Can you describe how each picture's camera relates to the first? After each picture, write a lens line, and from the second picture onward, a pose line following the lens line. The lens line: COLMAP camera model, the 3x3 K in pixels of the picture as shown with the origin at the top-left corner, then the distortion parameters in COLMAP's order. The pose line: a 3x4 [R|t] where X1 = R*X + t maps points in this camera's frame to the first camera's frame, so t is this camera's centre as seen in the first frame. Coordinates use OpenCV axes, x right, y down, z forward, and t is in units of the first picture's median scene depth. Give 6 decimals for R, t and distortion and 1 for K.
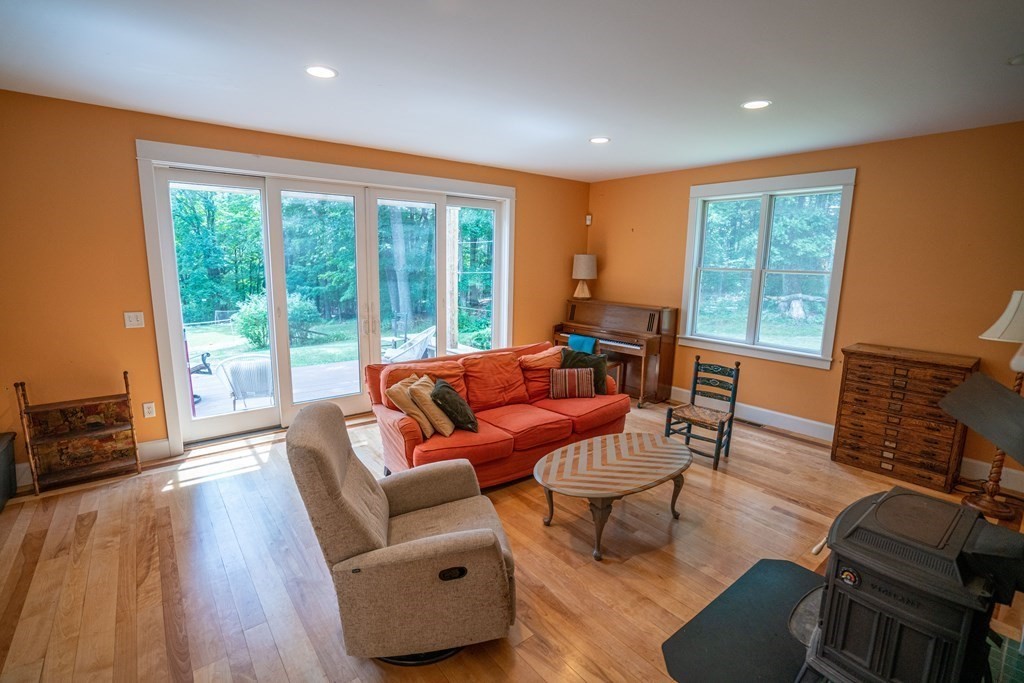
lens RADIAL K [[468.5, 0, 508.4], [0, 468.5, 339.7], [0, 0, 1]] dist [-0.051204, 0.015810]
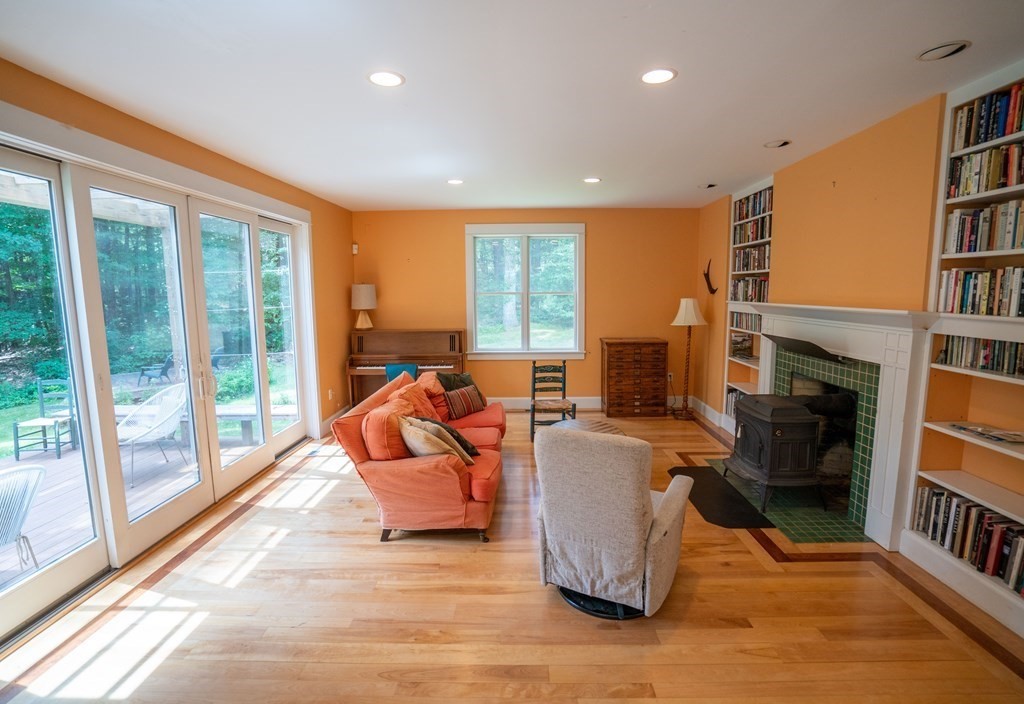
lens RADIAL K [[487.7, 0, 516.9], [0, 487.7, 351.7], [0, 0, 1]] dist [-0.031154, 0.004473]
pose [[0.637933, -0.119698, 0.760732, -0.648884], [0.149087, 0.988354, 0.030493, -0.039333], [-0.755523, 0.093962, 0.648349, 0.166777]]
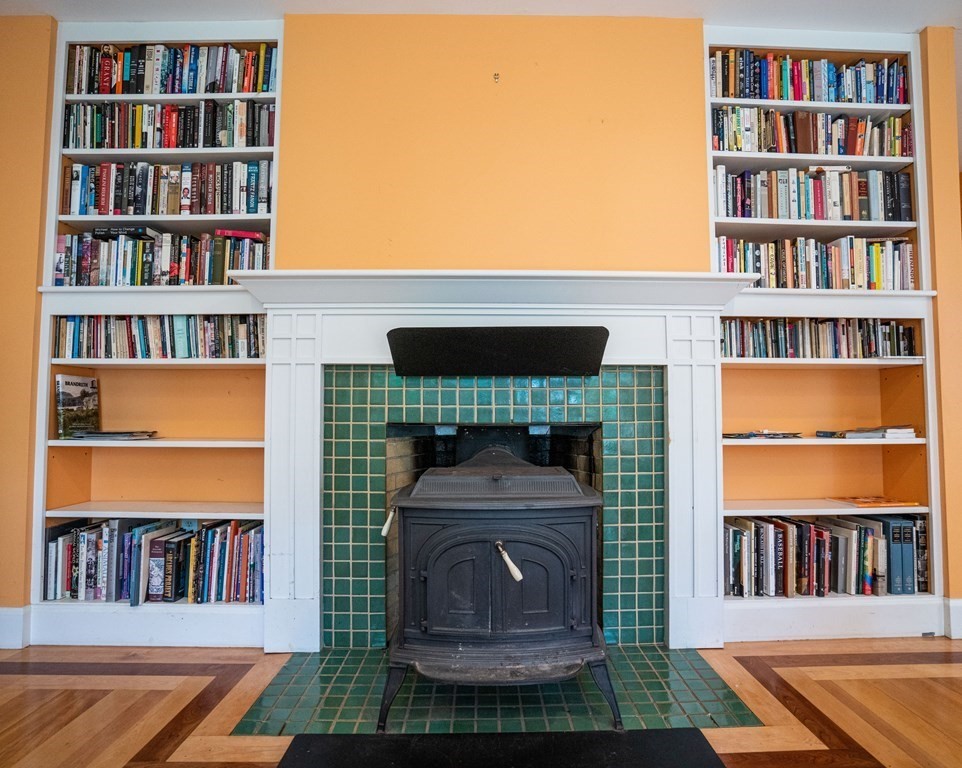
lens RADIAL K [[531.3, 0, 489.5], [0, 531.3, 382.2], [0, 0, 1]] dist [-0.035587, 0.007223]
pose [[-0.792716, 0.013965, 0.609432, 0.091387], [0.088376, 0.991808, 0.092228, 0.039162], [-0.603152, 0.126970, -0.787456, 0.752243]]
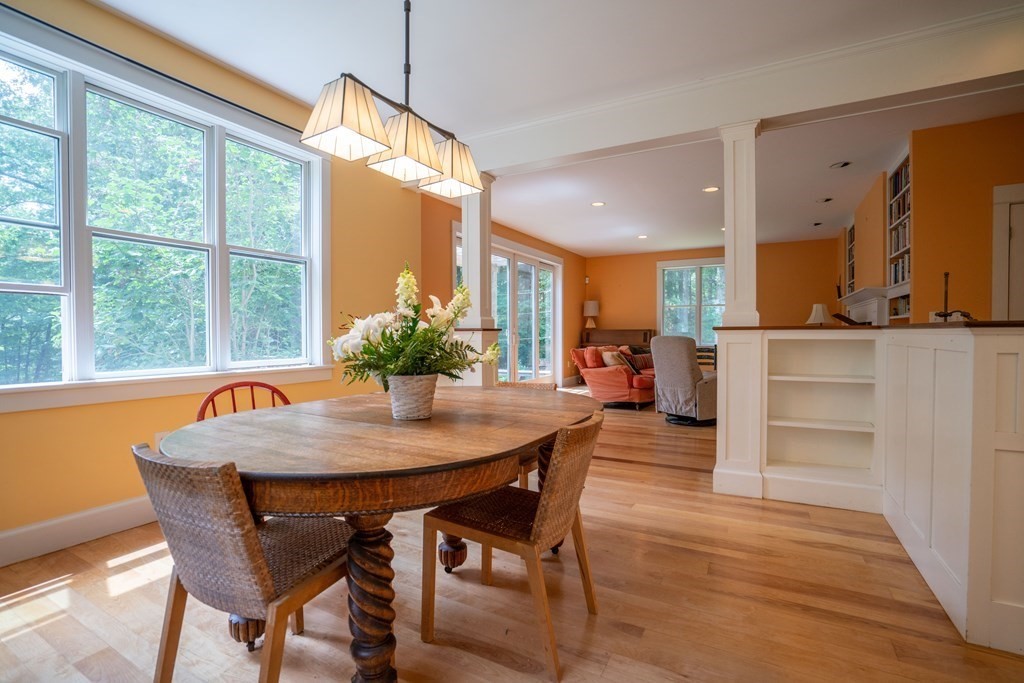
lens RADIAL K [[468.5, 0, 511.3], [0, 468.5, 341.7], [0, 0, 1]] dist [-0.051204, 0.015810]
pose [[0.923837, -0.029269, 0.381665, -1.078997], [0.085640, 0.987602, -0.131558, 0.217701], [-0.373083, 0.154224, 0.914890, -0.523273]]
